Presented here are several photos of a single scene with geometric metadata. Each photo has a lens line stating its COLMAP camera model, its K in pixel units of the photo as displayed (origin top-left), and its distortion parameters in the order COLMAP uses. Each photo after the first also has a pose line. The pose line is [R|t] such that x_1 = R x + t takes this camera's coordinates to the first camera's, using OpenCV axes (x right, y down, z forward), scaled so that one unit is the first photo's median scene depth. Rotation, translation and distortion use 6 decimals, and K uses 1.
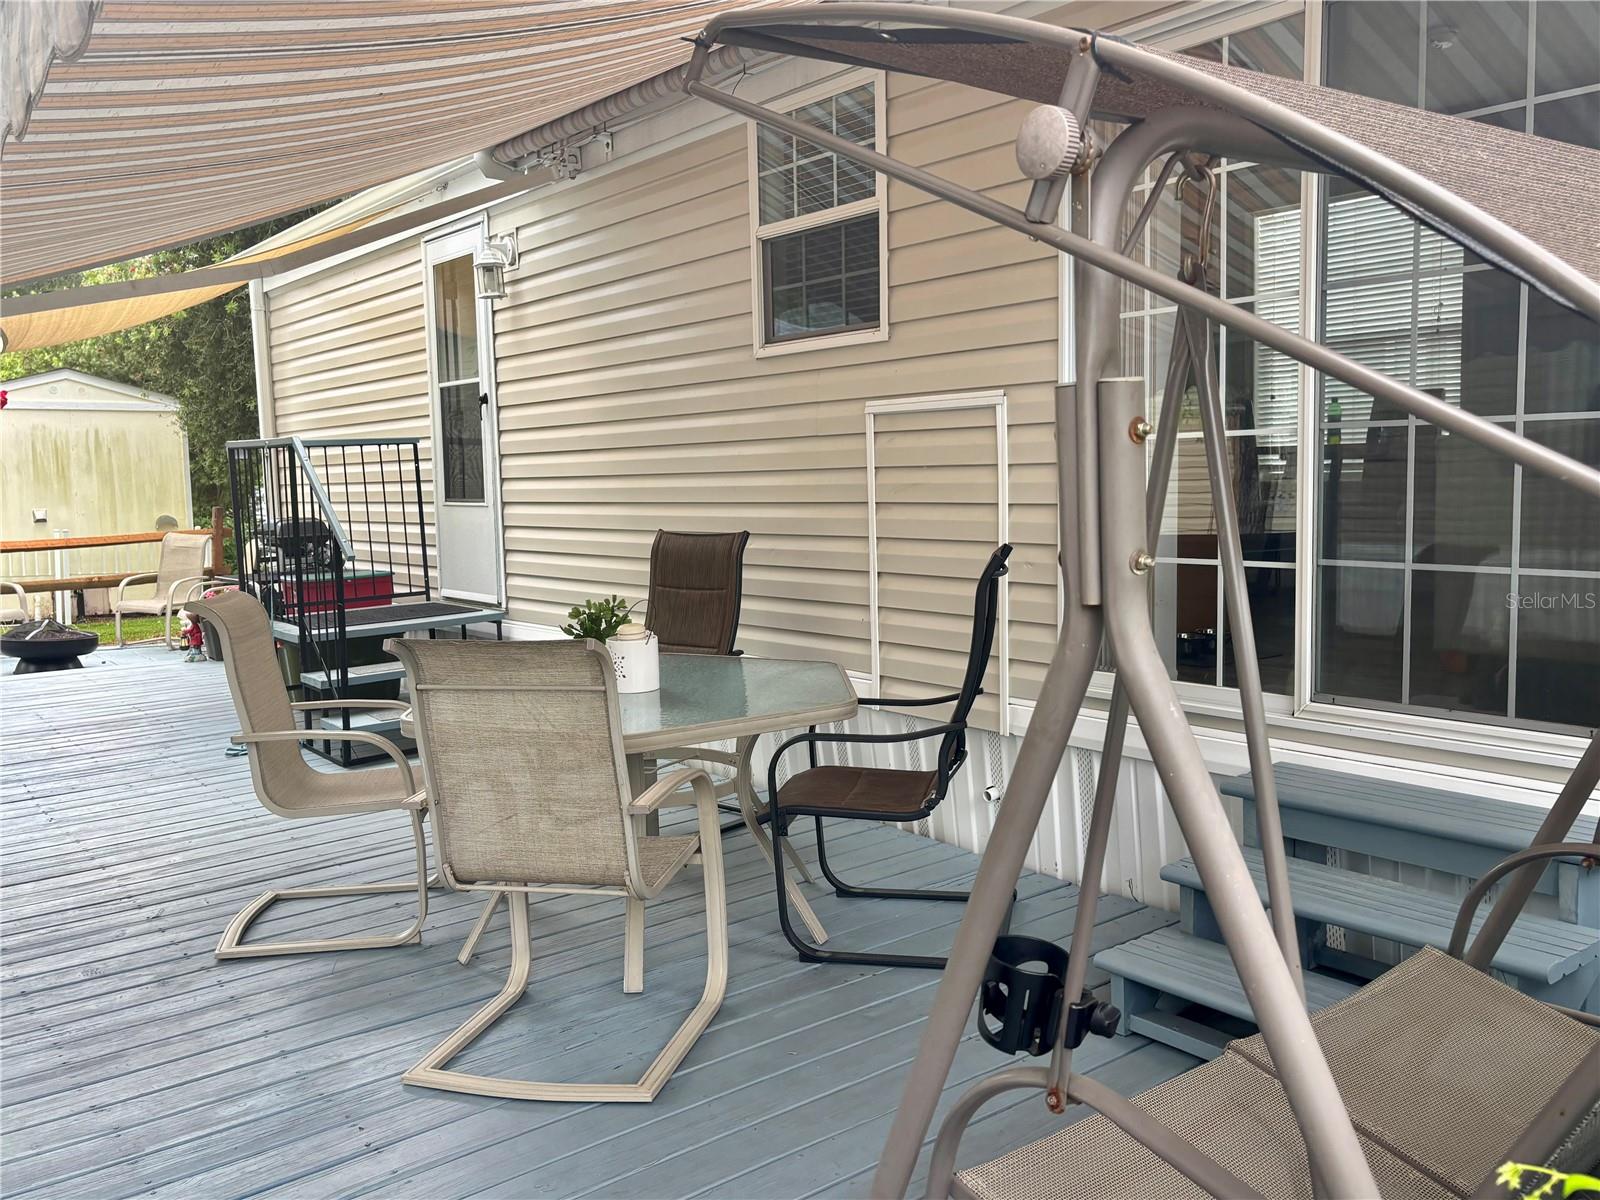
lens RADIAL K [[1348.7, 0, 800.2], [0, 1348.7, 602.0], [0, 0, 1]] dist [0.077779, -0.089064]
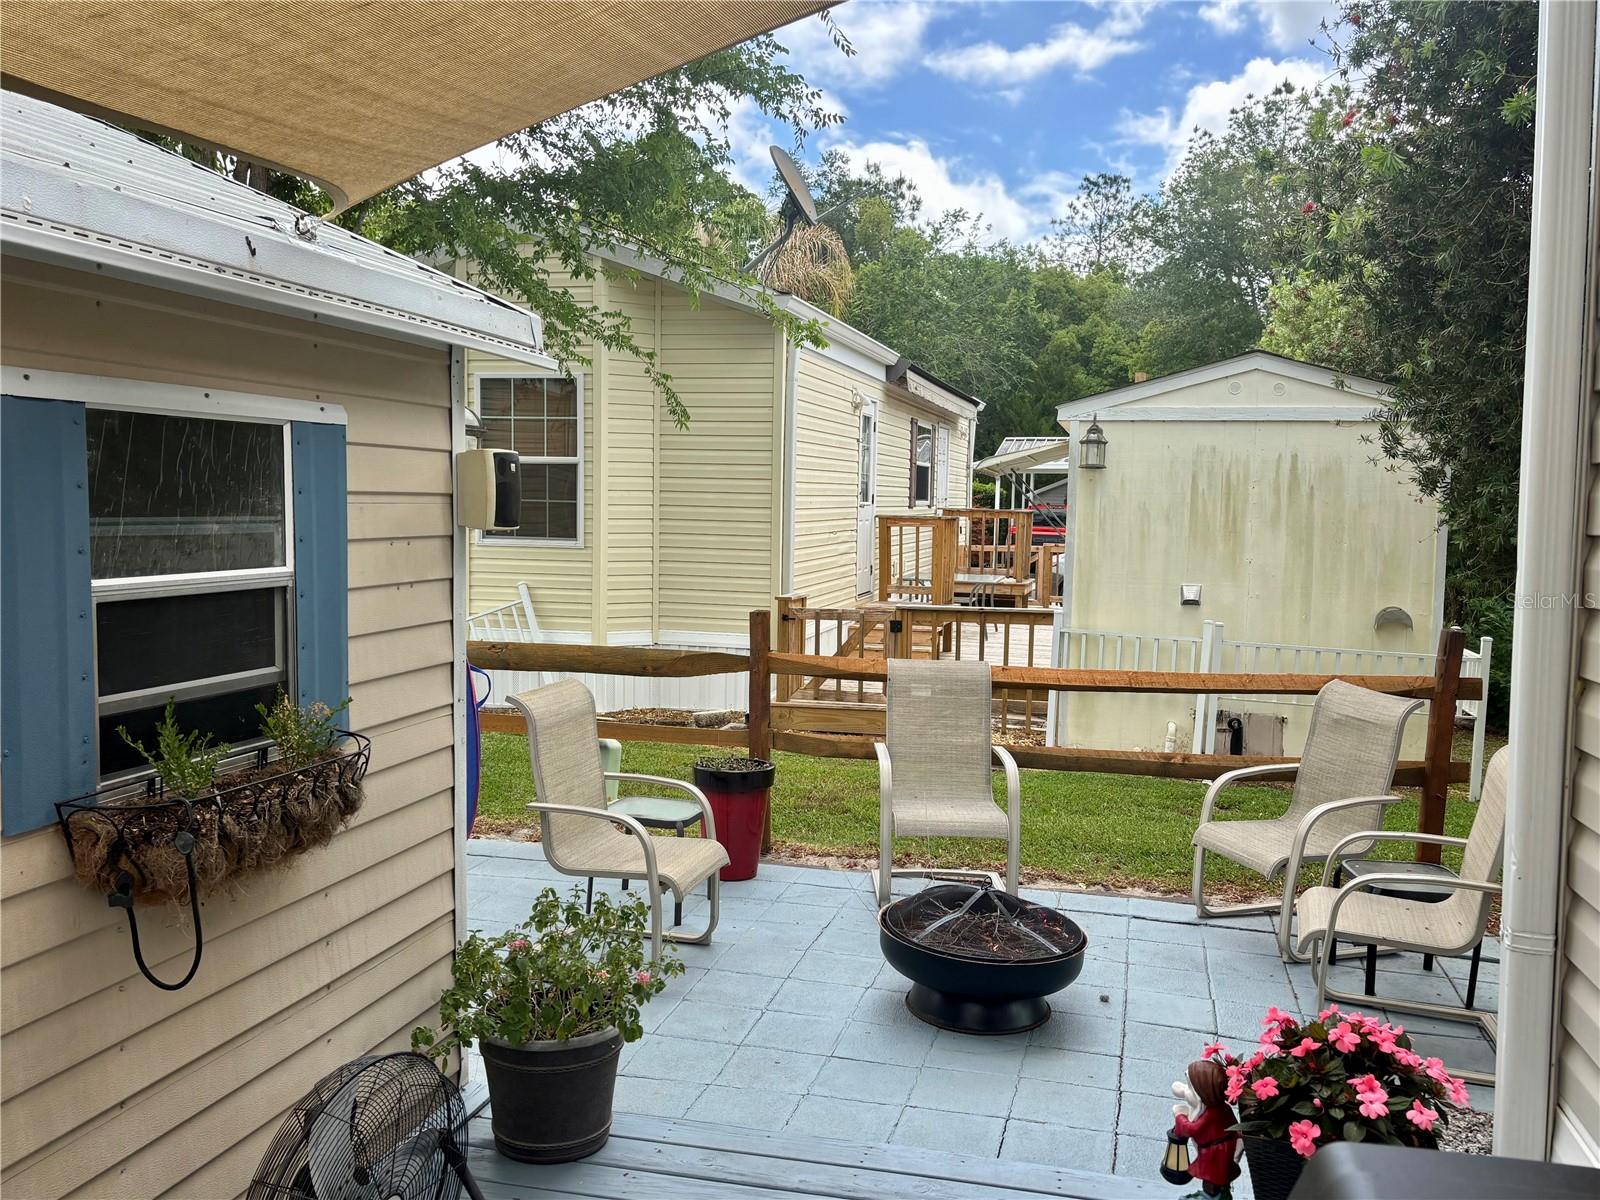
lens RADIAL K [[1348.7, 0, 807.2], [0, 1348.7, 600.5], [0, 0, 1]] dist [0.077779, -0.089064]
pose [[0.612729, 0.091166, -0.785018, -0.178931], [-0.107325, 0.993721, 0.031633, -0.060036], [0.782972, 0.064870, 0.618665, 0.480960]]
